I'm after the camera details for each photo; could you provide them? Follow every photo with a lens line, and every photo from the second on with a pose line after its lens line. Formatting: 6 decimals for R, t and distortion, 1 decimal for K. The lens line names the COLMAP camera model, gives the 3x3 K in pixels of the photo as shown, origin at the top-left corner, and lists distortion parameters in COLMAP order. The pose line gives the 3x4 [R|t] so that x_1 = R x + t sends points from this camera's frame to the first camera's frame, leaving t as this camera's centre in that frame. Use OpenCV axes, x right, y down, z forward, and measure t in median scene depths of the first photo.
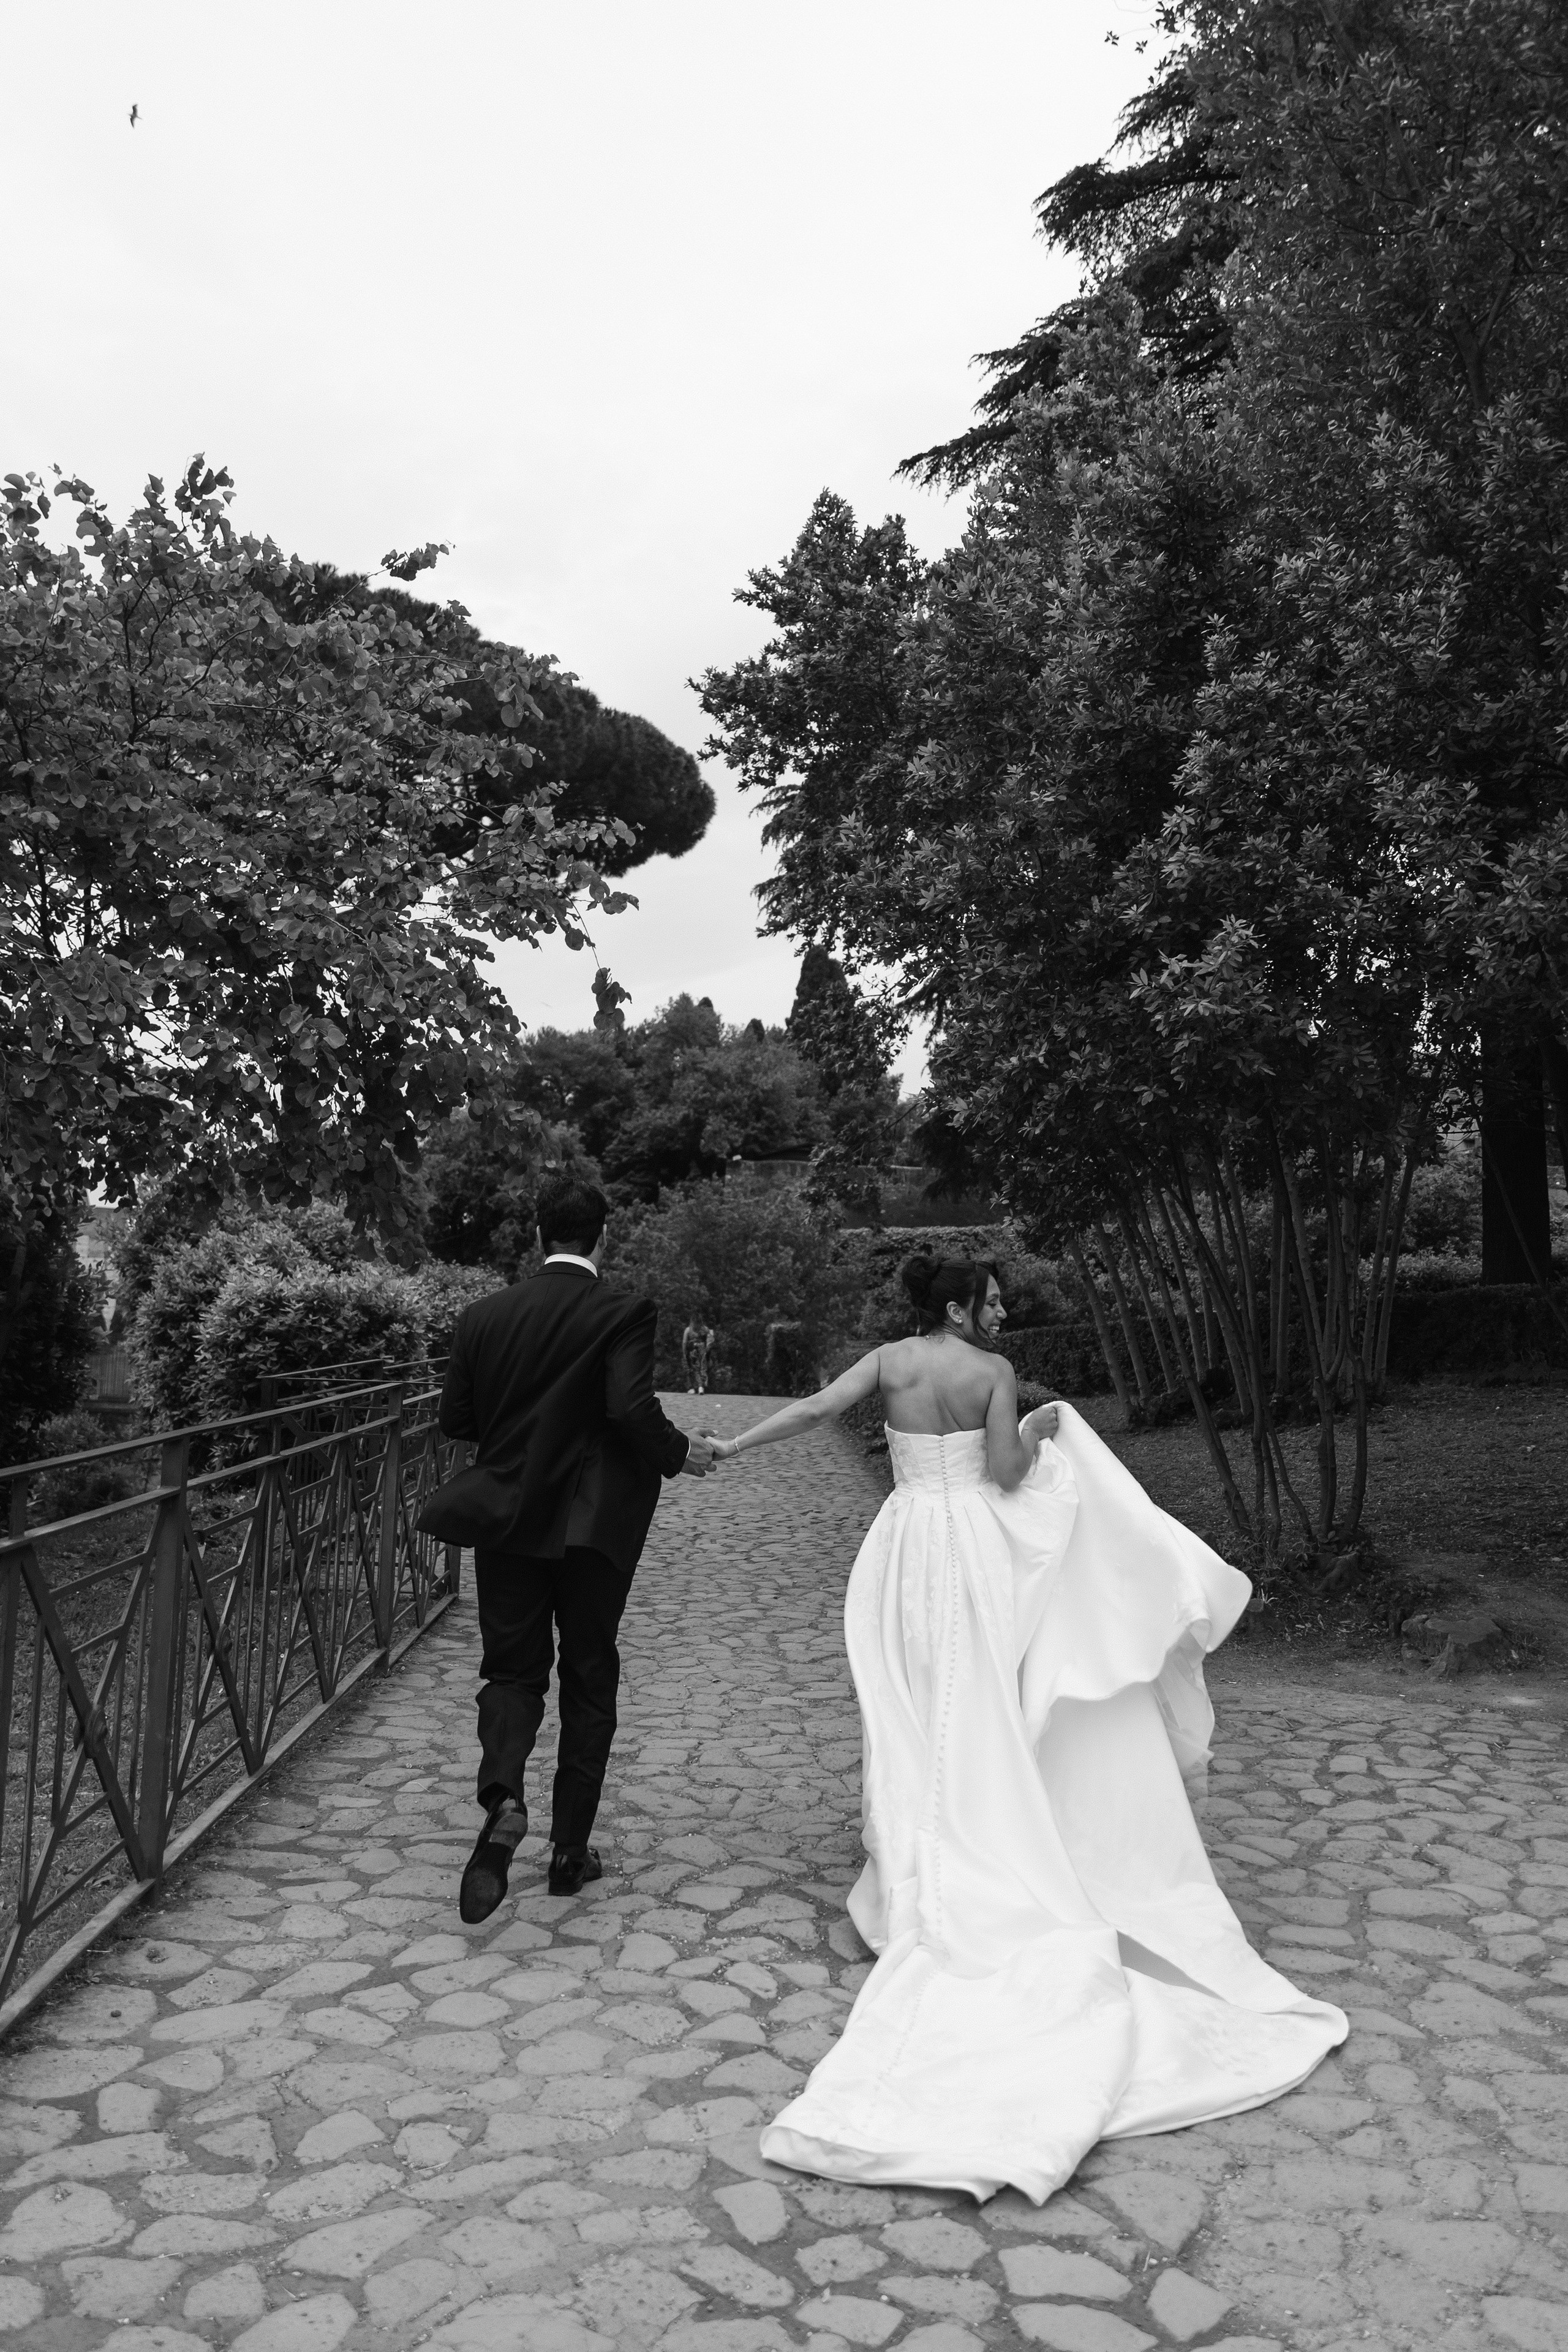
lens RADIAL K [[1792.0, 0, 810.2], [0, 1792.0, 1178.2], [0, 0, 1]] dist [0.006151, 0.001704]
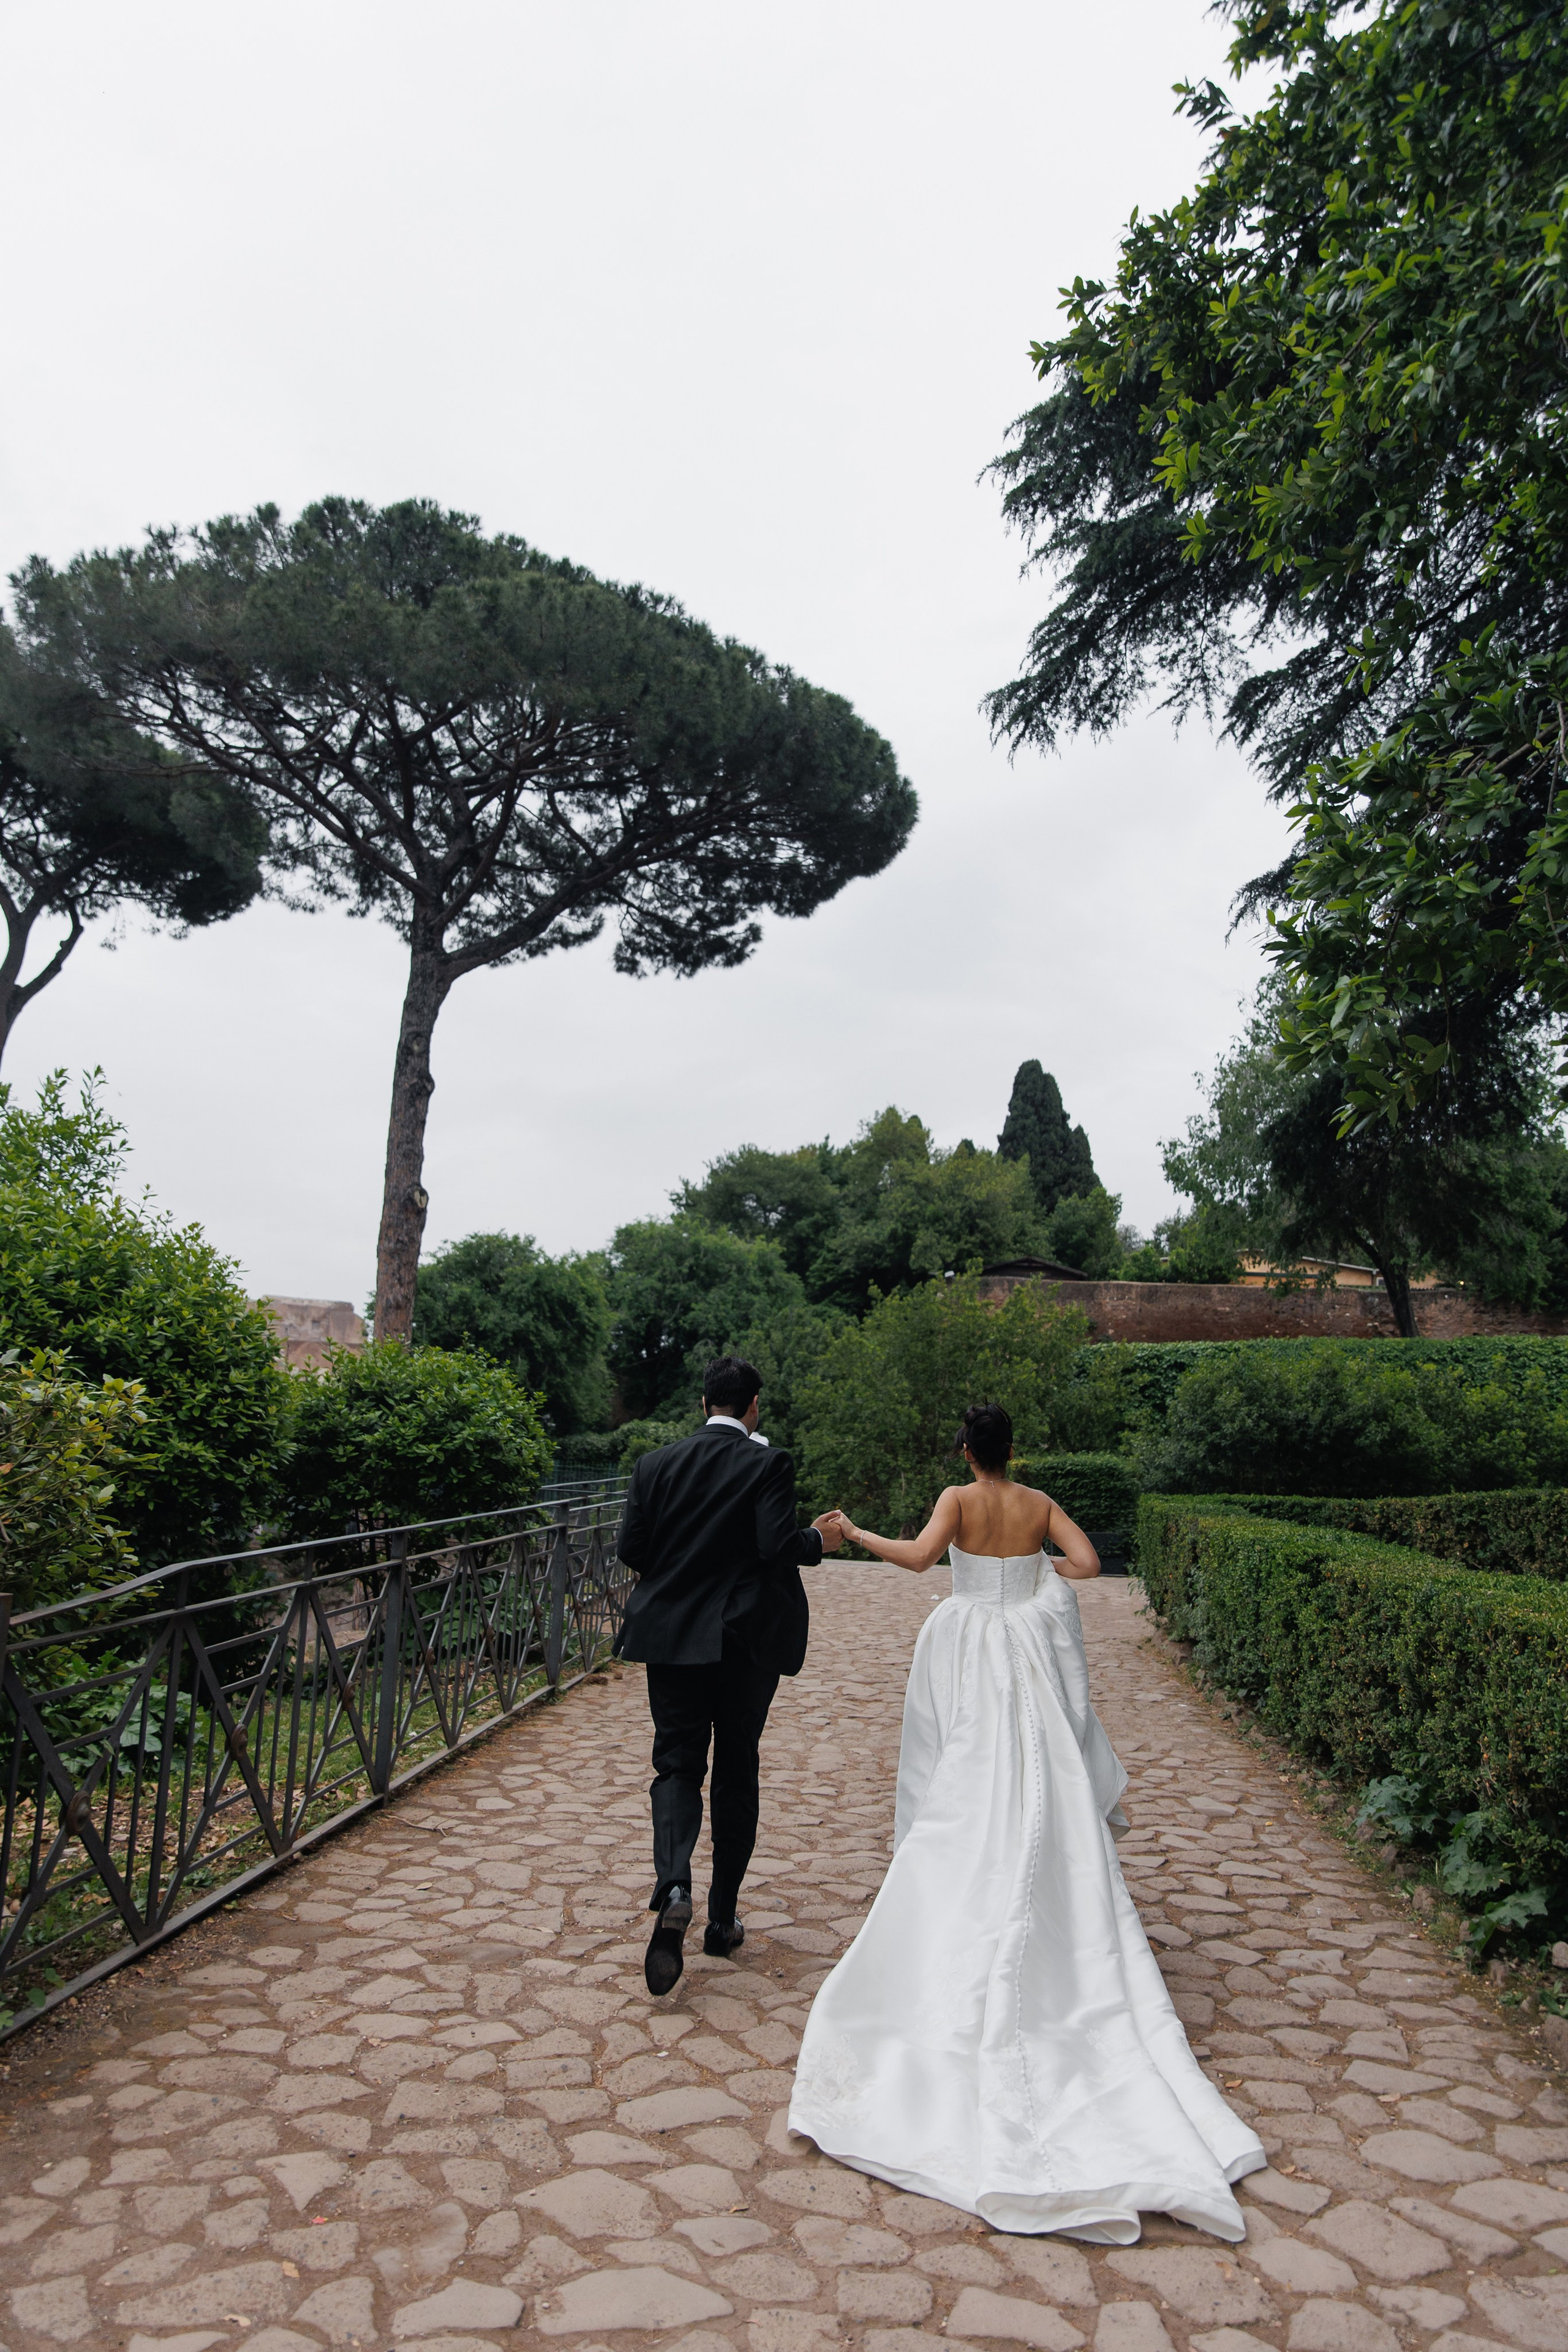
lens RADIAL K [[1564.4, 0, 784.0], [0, 1564.4, 1176.0], [0, 0, 1]] dist [-0.005596, -0.000504]
pose [[0.989698, -0.020720, -0.141663, -0.009893], [0.007231, 0.995443, -0.095080, 0.014290], [0.142988, 0.093076, 0.985338, 0.185804]]
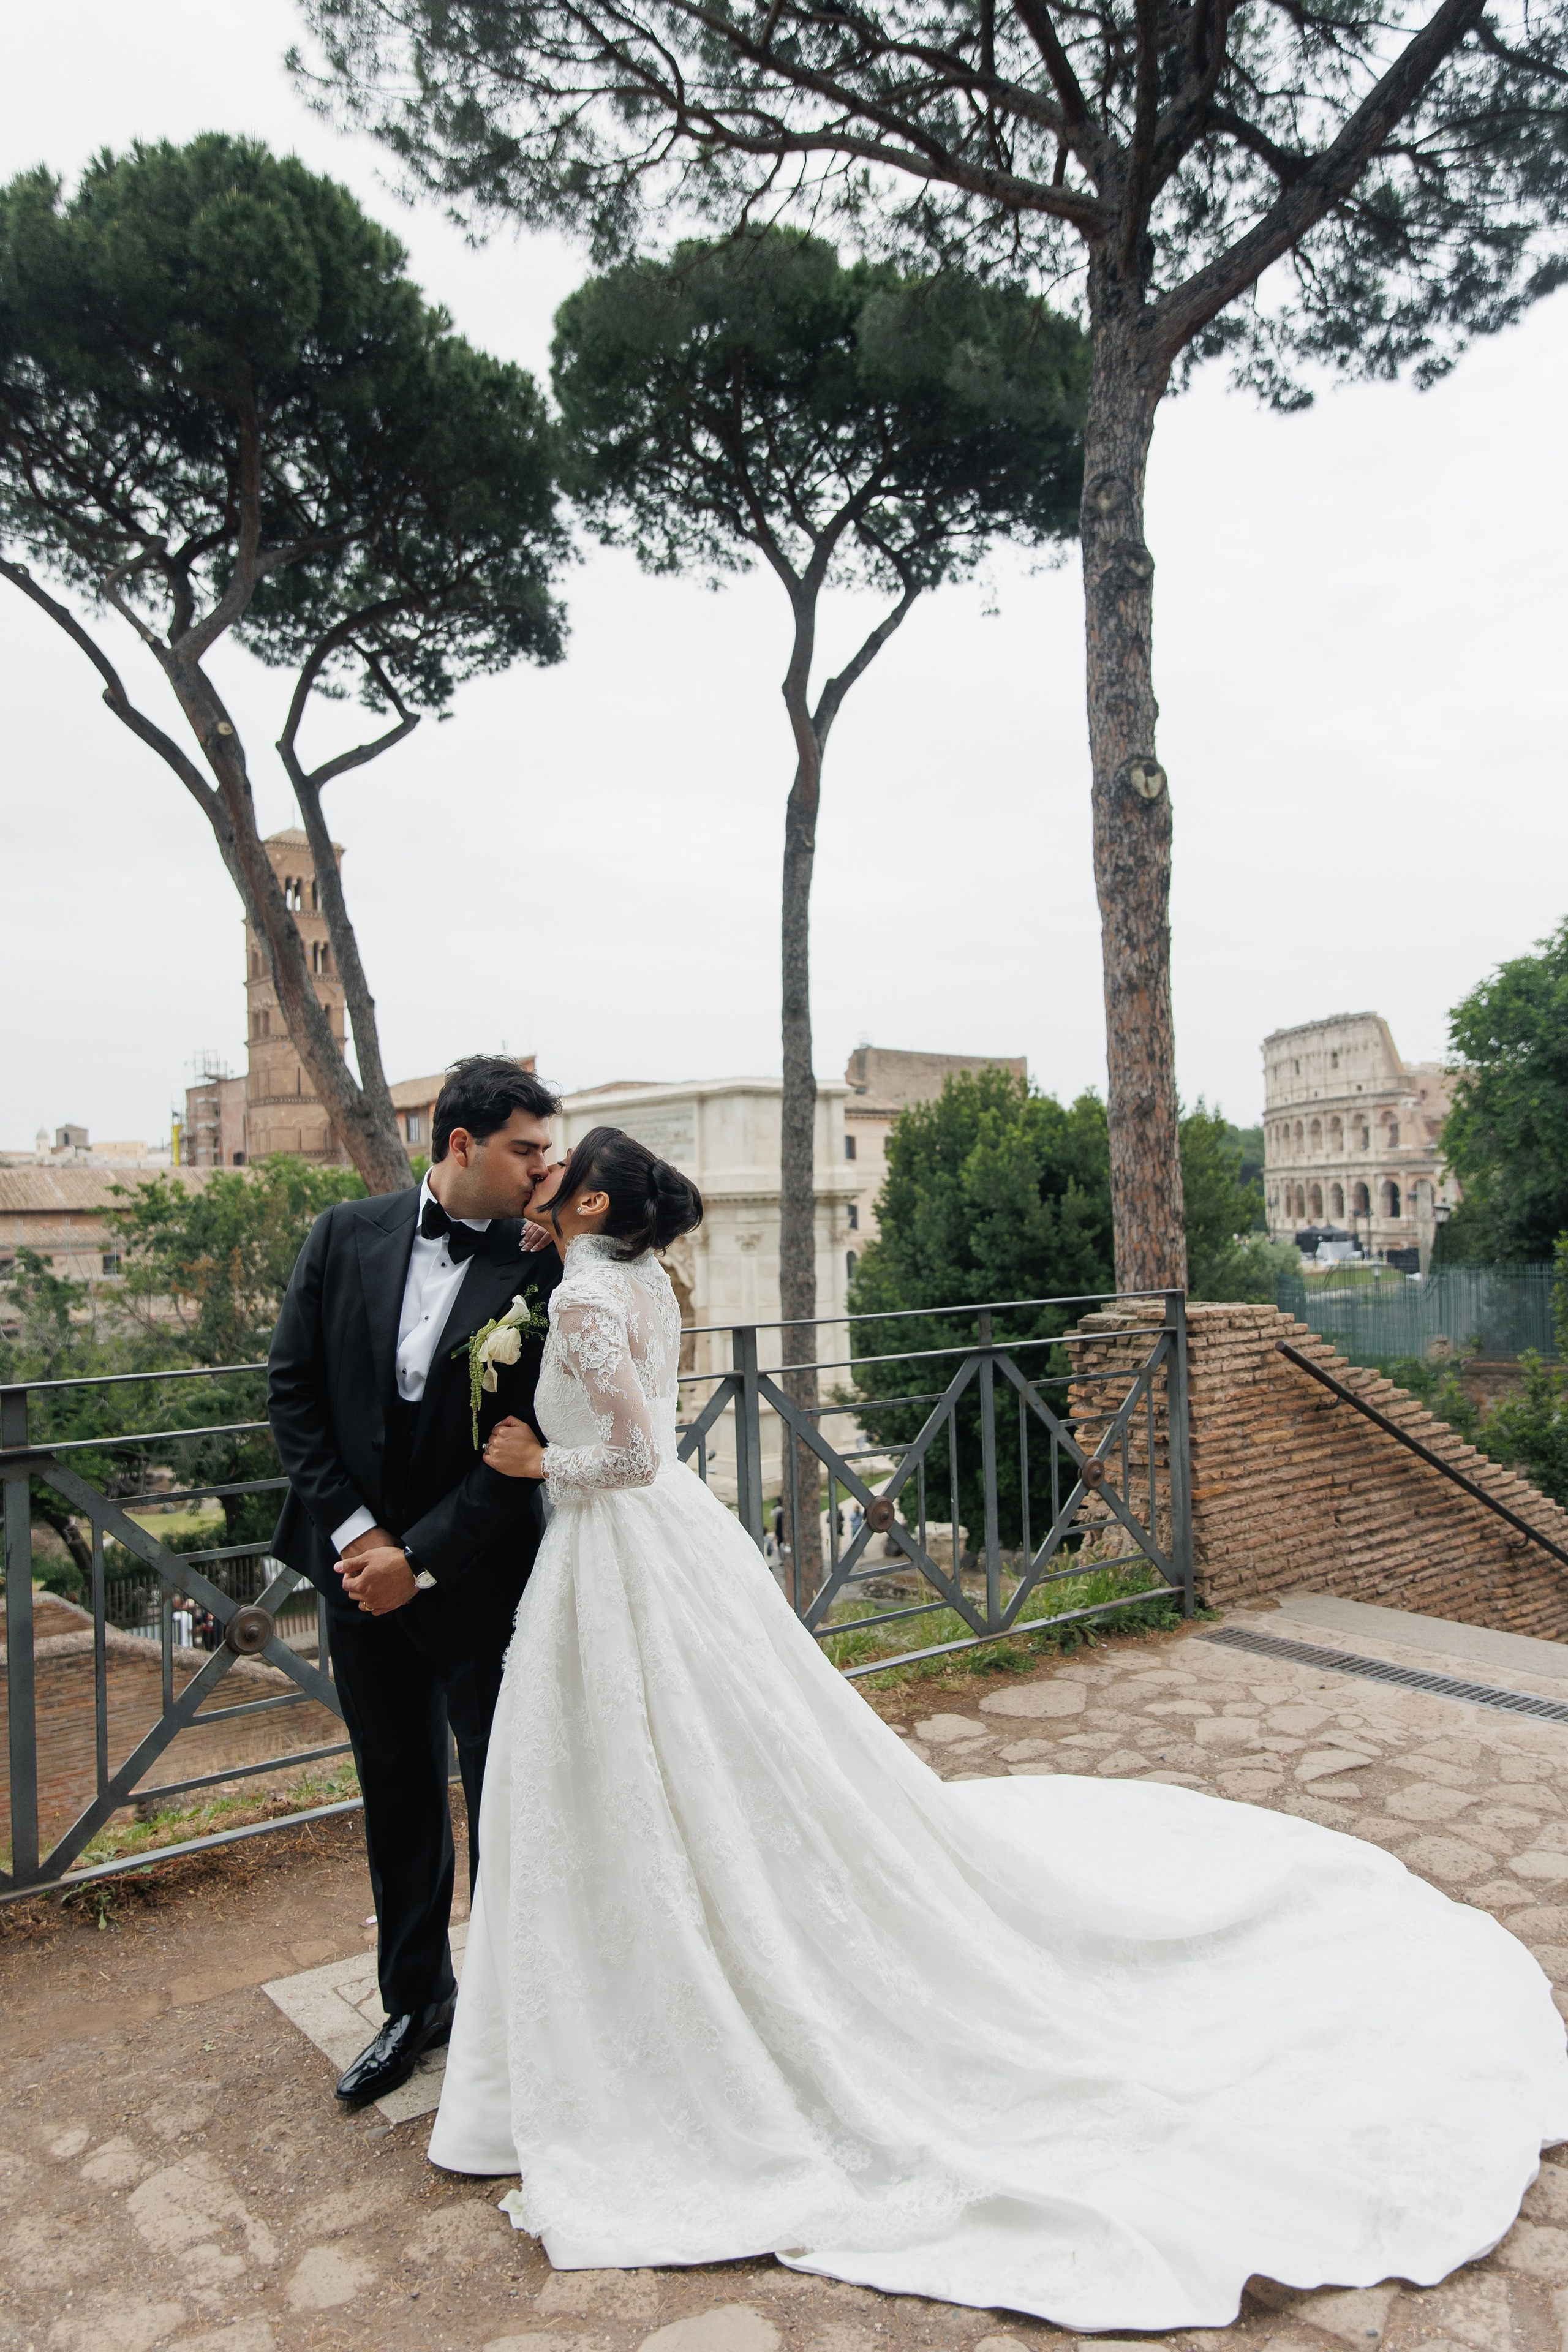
lens RADIAL K [[1593.7, 0, 784.0], [0, 1593.7, 1176.0], [0, 0, 1]] dist [0.005480, -0.007960]
pose [[0.572332, -0.076079, -0.816485, -0.014549], [0.112309, 0.993577, -0.013855, 0.033445], [0.812295, -0.083769, 0.577200, 0.414457]]
